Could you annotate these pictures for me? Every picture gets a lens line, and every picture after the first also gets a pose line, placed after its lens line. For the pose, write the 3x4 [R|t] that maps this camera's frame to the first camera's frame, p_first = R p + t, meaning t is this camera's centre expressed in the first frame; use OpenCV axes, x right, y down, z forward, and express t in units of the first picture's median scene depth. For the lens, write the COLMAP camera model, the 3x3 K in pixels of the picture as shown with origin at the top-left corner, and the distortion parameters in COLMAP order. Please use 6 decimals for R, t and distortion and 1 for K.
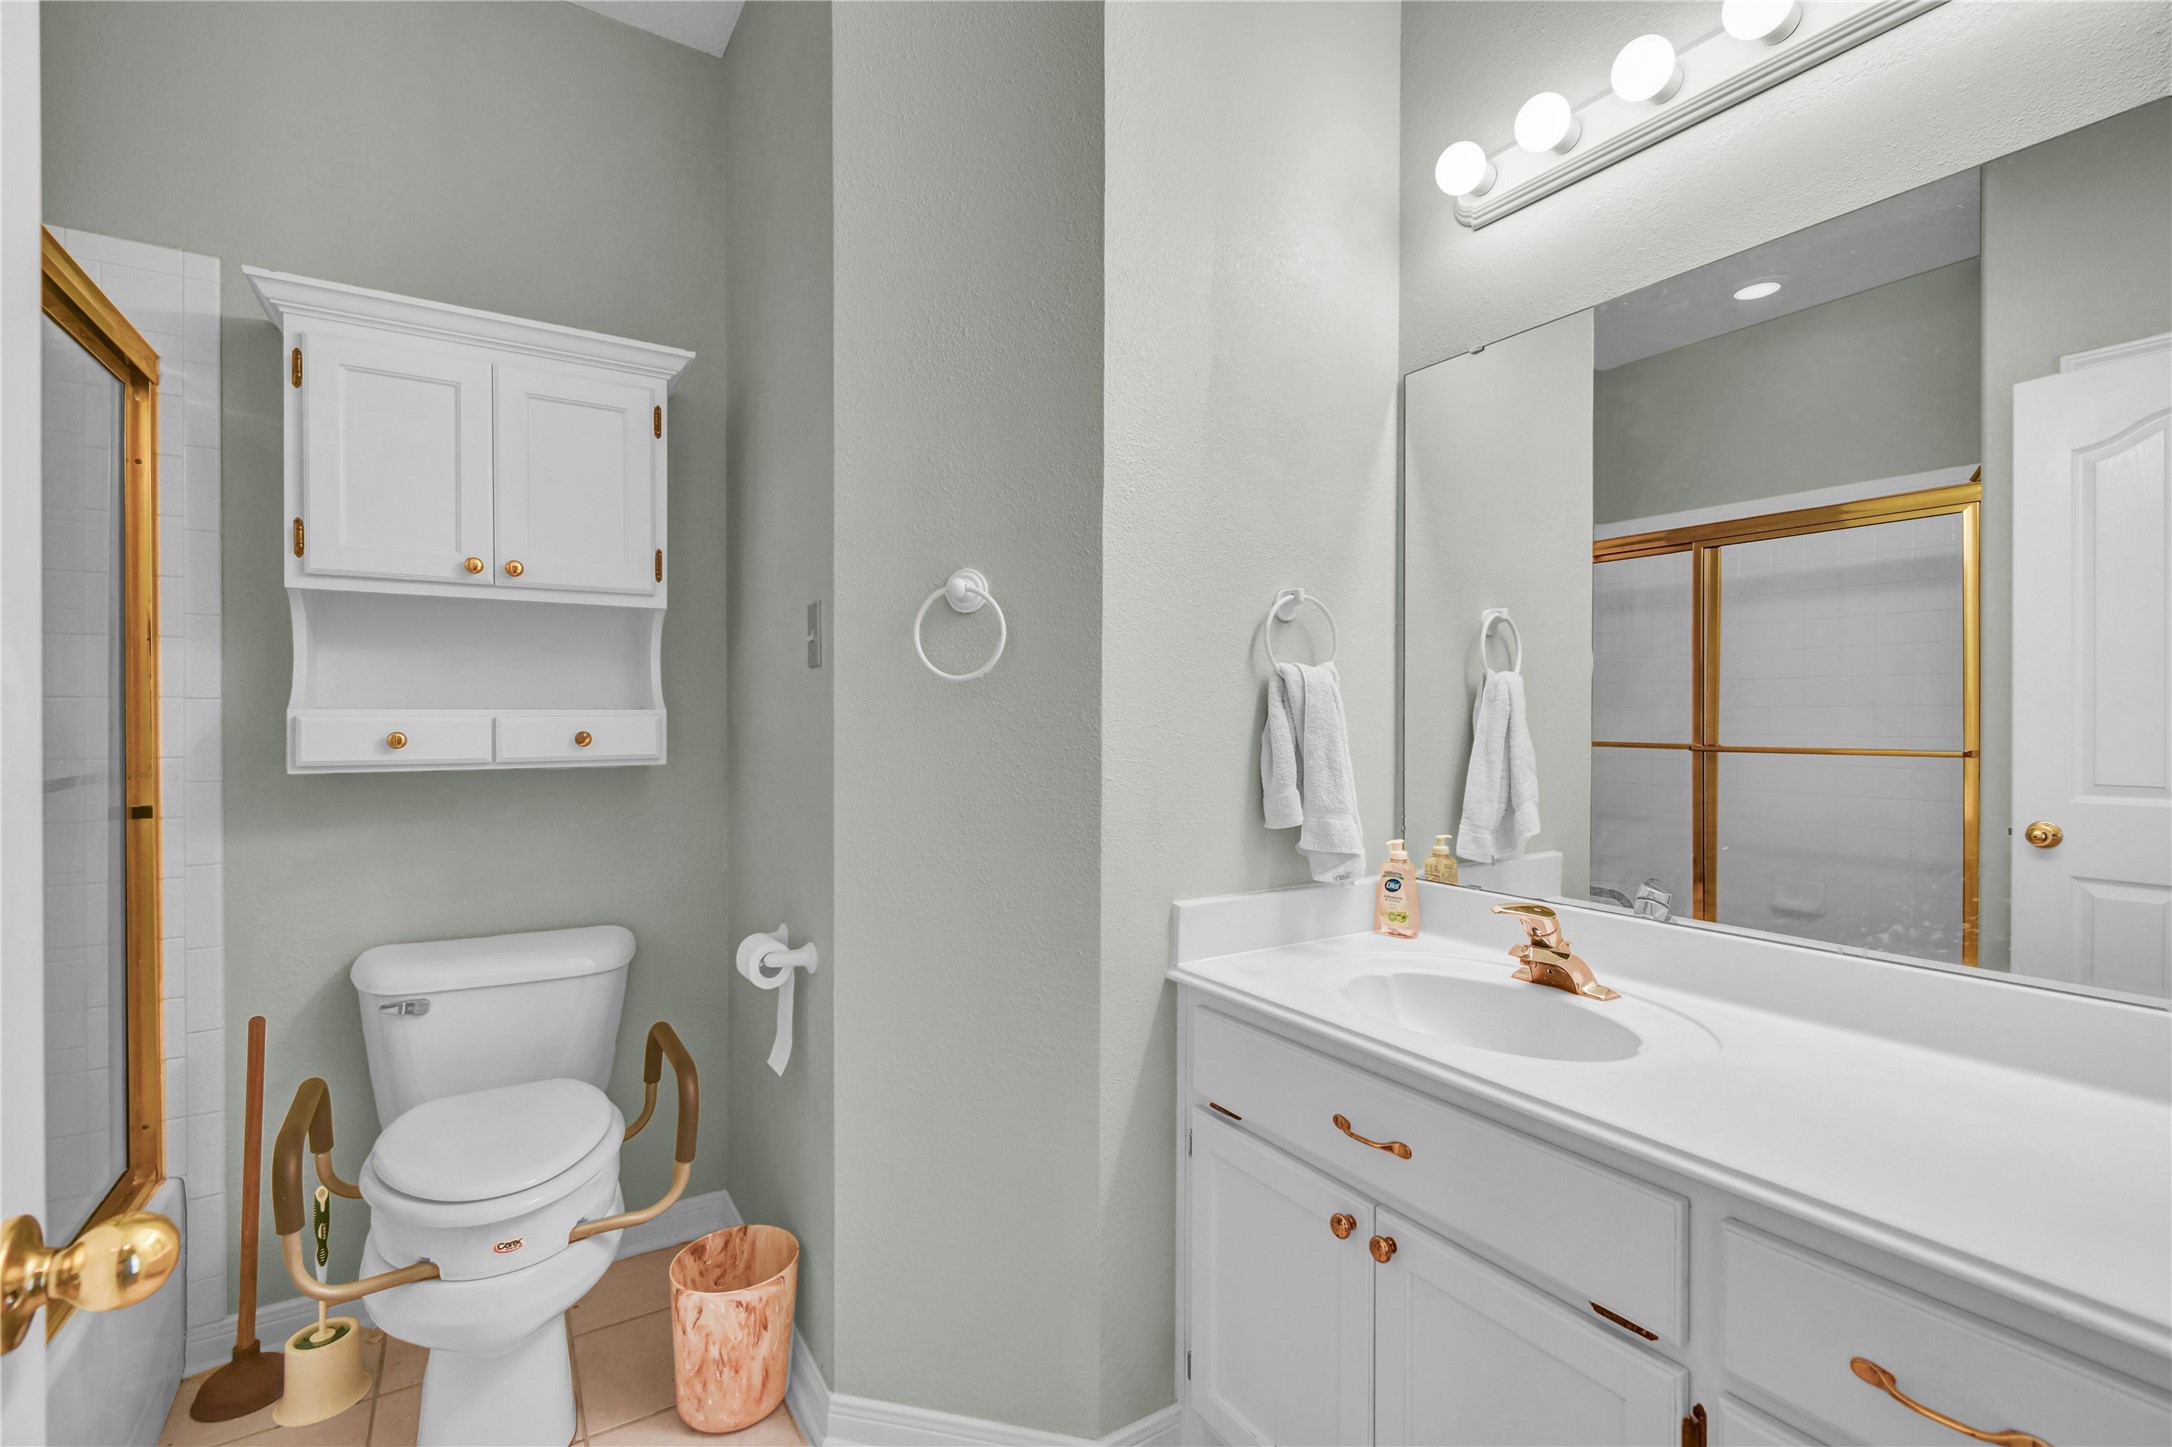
lens RADIAL K [[959.6, 0, 1090.5], [0, 959.6, 717.1], [0, 0, 1]] dist [0.002562, -0.000001]
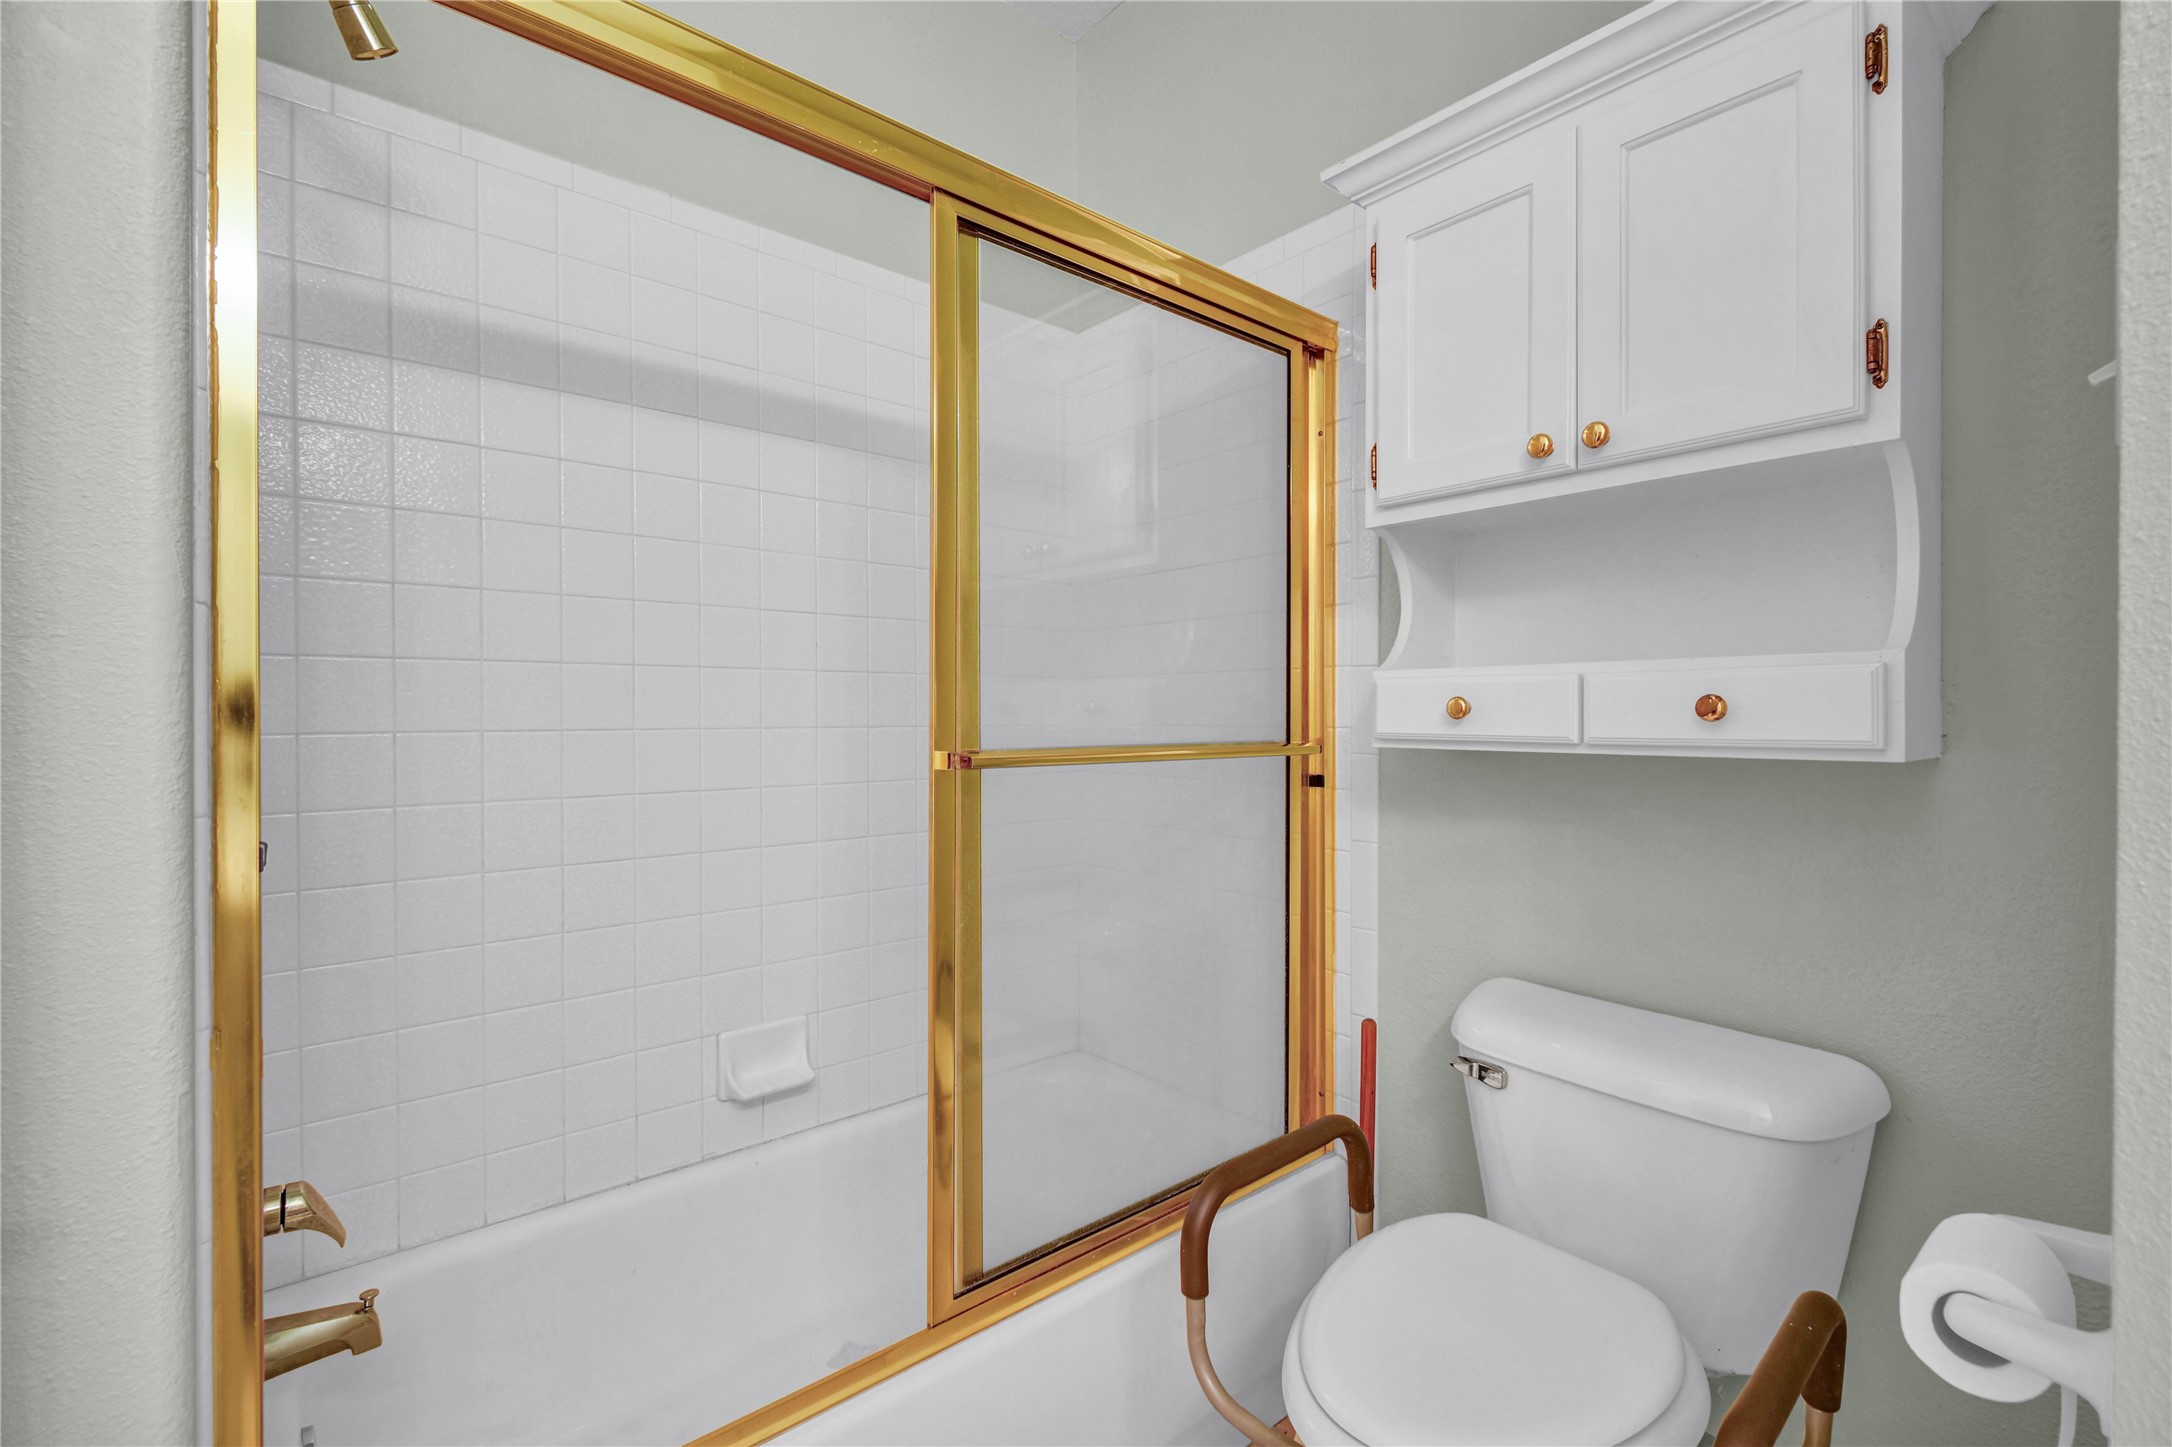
lens RADIAL K [[959.6, 0, 1090.5], [0, 959.6, 717.1], [0, 0, 1]] dist [0.002562, -0.000001]
pose [[0.151382, 0.001879, -0.988474, -0.029529], [-0.004625, 0.999989, 0.001192, 0.030231], [0.988465, 0.004392, 0.151389, 0.577192]]
